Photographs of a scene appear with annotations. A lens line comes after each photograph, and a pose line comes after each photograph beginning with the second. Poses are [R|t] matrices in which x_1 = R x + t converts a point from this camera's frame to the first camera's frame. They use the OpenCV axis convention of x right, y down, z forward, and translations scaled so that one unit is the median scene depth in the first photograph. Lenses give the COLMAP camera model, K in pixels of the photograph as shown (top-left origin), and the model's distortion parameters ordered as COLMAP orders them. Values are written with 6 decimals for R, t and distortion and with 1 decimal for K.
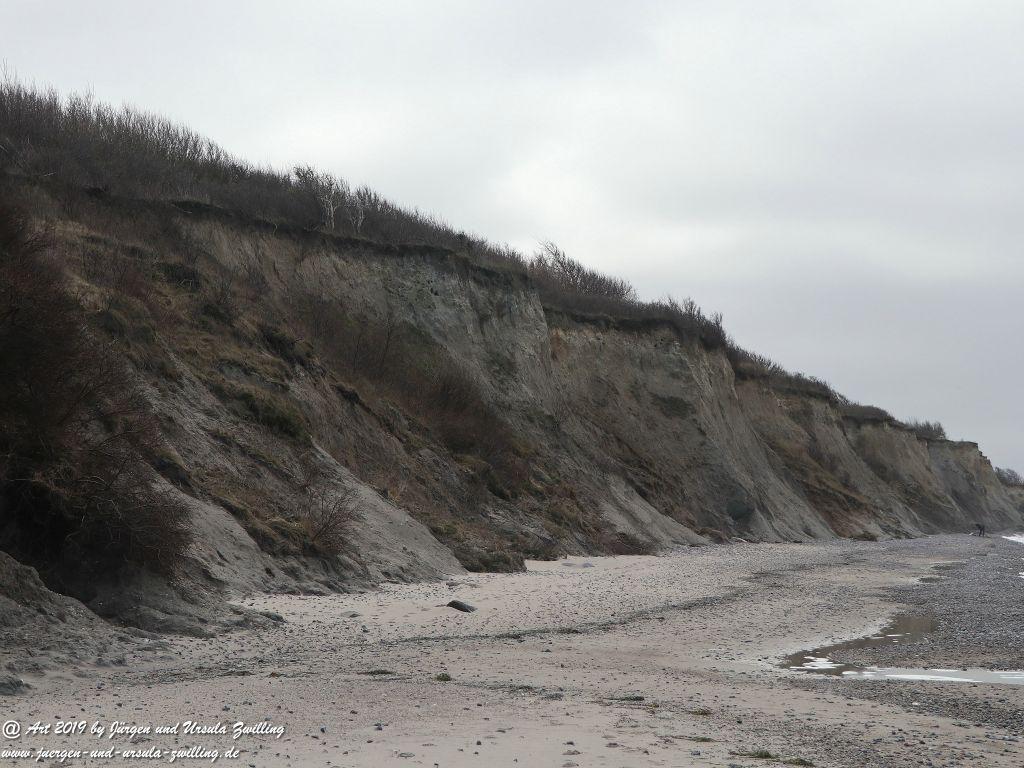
lens RADIAL K [[2074.2, 0, 512.0], [0, 2074.2, 384.0], [0, 0, 1]] dist [0.203410, 0.311236]
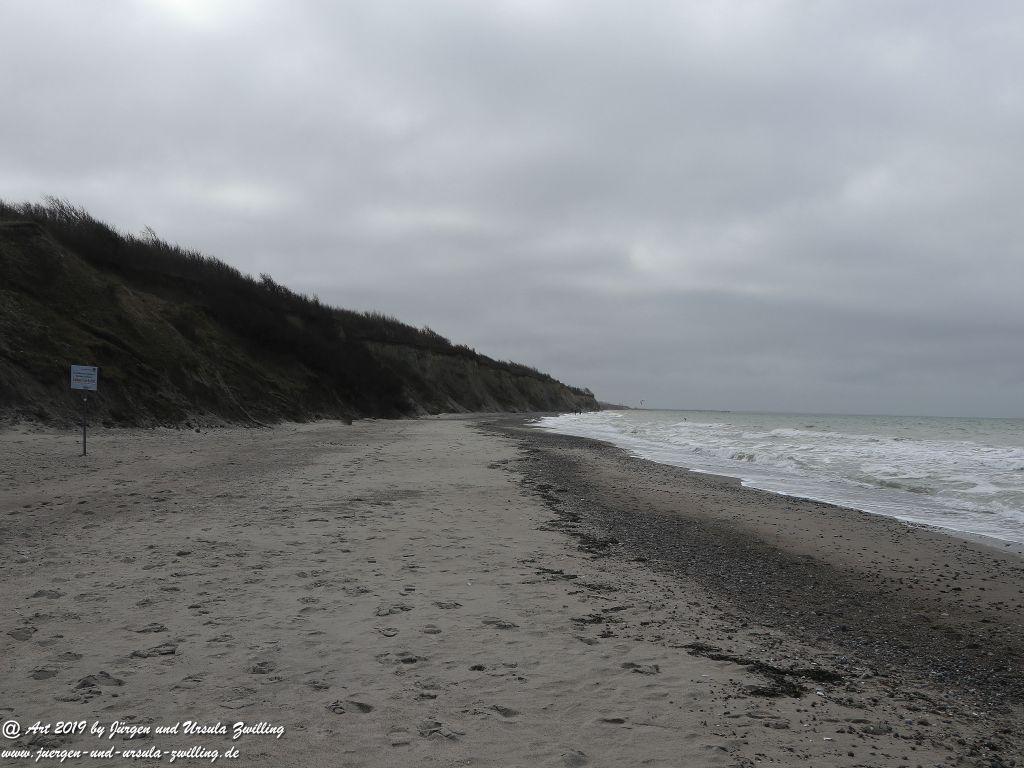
lens RADIAL K [[1139.6, 0, 512.0], [0, 1139.6, 384.0], [0, 0, 1]] dist [-0.000474, 0.003648]
pose [[0.990722, 0.027563, 0.133082, -0.108523], [-0.033894, 0.998387, 0.045542, -0.073654], [-0.131612, -0.049630, 0.990058, -1.084892]]
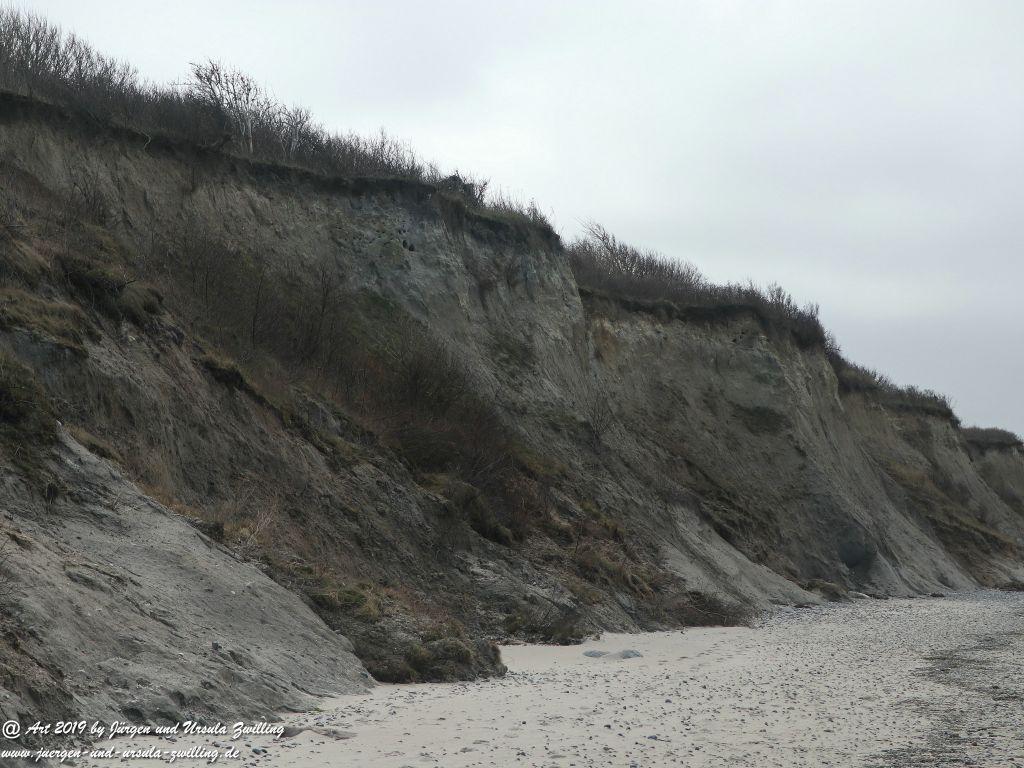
lens RADIAL K [[2074.2, 0, 512.0], [0, 2074.2, 384.0], [0, 0, 1]] dist [0.203410, 0.311236]
pose [[0.998776, -0.033768, -0.036154, 0.015420], [0.032760, 0.999068, -0.028116, 0.016659], [0.037070, 0.026897, 0.998951, 0.247351]]
